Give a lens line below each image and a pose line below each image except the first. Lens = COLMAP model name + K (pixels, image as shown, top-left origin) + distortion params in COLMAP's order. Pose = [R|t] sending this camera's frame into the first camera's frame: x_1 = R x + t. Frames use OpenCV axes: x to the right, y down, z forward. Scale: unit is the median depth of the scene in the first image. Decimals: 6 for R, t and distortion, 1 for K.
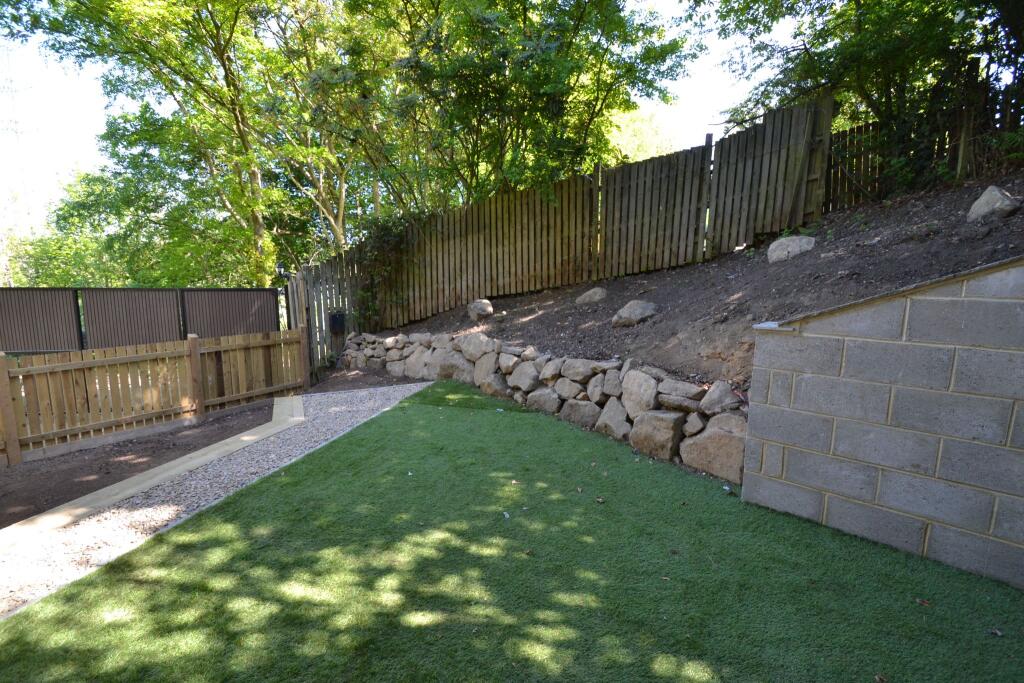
lens RADIAL K [[456.7, 0, 502.4], [0, 456.7, 346.5], [0, 0, 1]] dist [0.016894, -0.017298]
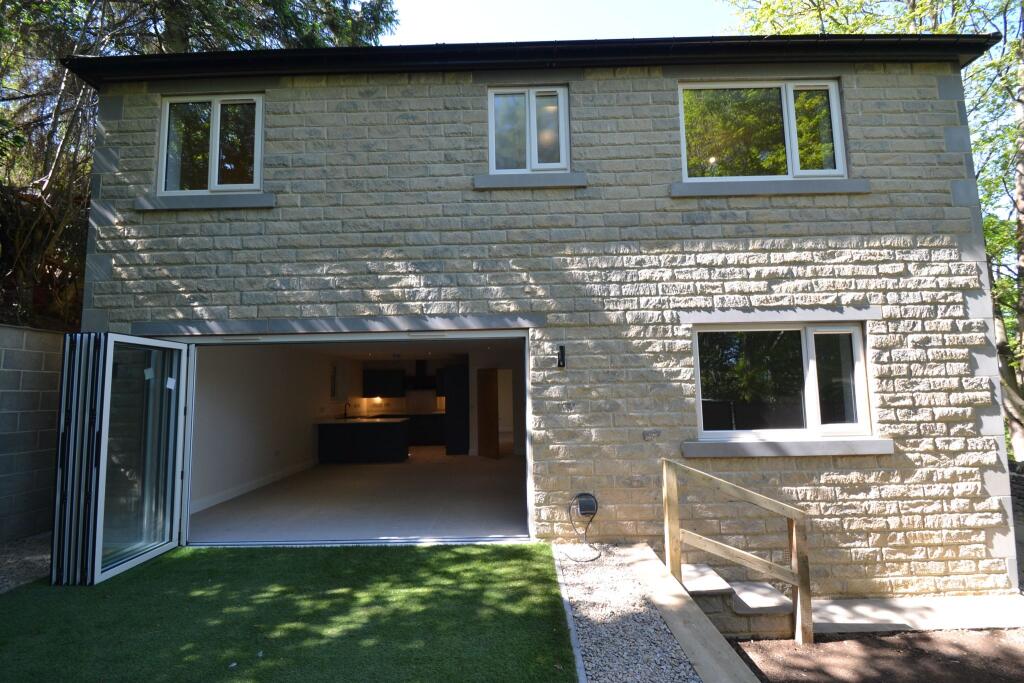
lens RADIAL K [[456.7, 0, 502.4], [0, 456.7, 346.5], [0, 0, 1]] dist [0.016894, -0.017298]
pose [[-0.973131, -0.016433, -0.229667, -0.147998], [-0.029306, 0.998177, 0.052756, -0.193517], [0.228381, 0.058069, -0.971838, 1.147134]]
